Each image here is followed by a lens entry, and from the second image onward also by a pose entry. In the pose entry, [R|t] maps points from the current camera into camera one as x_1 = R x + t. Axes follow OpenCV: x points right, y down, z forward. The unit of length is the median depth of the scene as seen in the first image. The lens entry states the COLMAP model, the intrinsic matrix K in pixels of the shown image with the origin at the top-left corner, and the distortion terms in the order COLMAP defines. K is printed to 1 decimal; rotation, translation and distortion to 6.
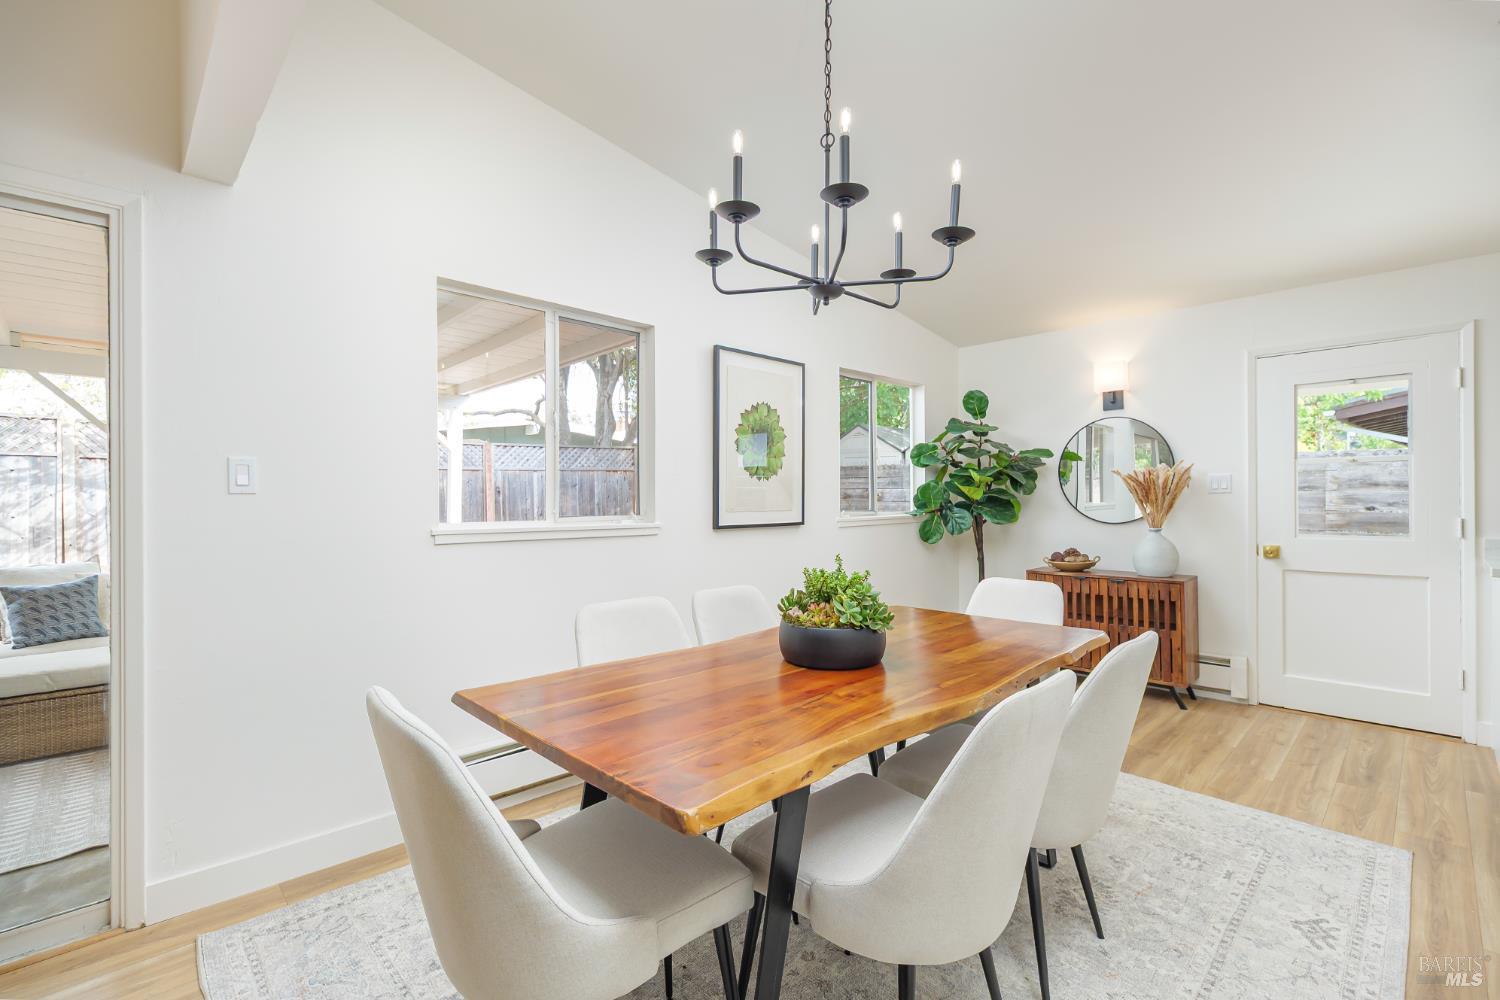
lens RADIAL K [[665.4, 0, 752.7], [0, 665.4, 504.7], [0, 0, 1]] dist [-0.002308, -0.000166]
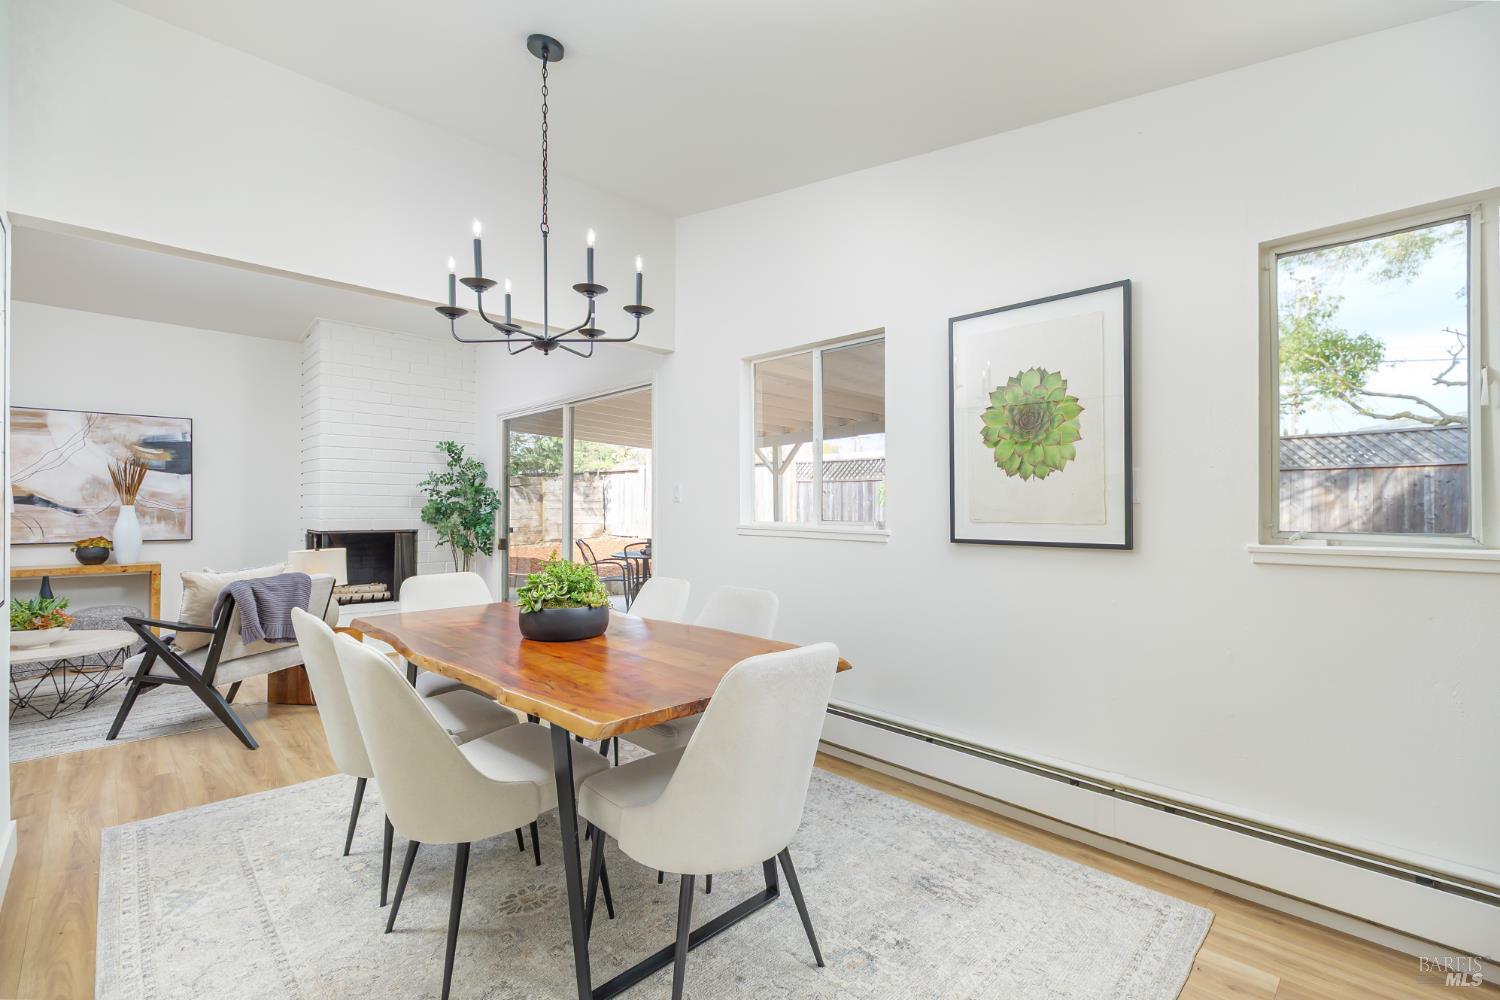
lens RADIAL K [[665.4, 0, 752.8], [0, 665.4, 497.2], [0, 0, 1]] dist [-0.002308, -0.000166]
pose [[0.019620, -0.002066, -0.999805, 0.730591], [0.003572, 0.999992, -0.001997, -0.017357], [0.999801, -0.003532, 0.019627, 0.702246]]
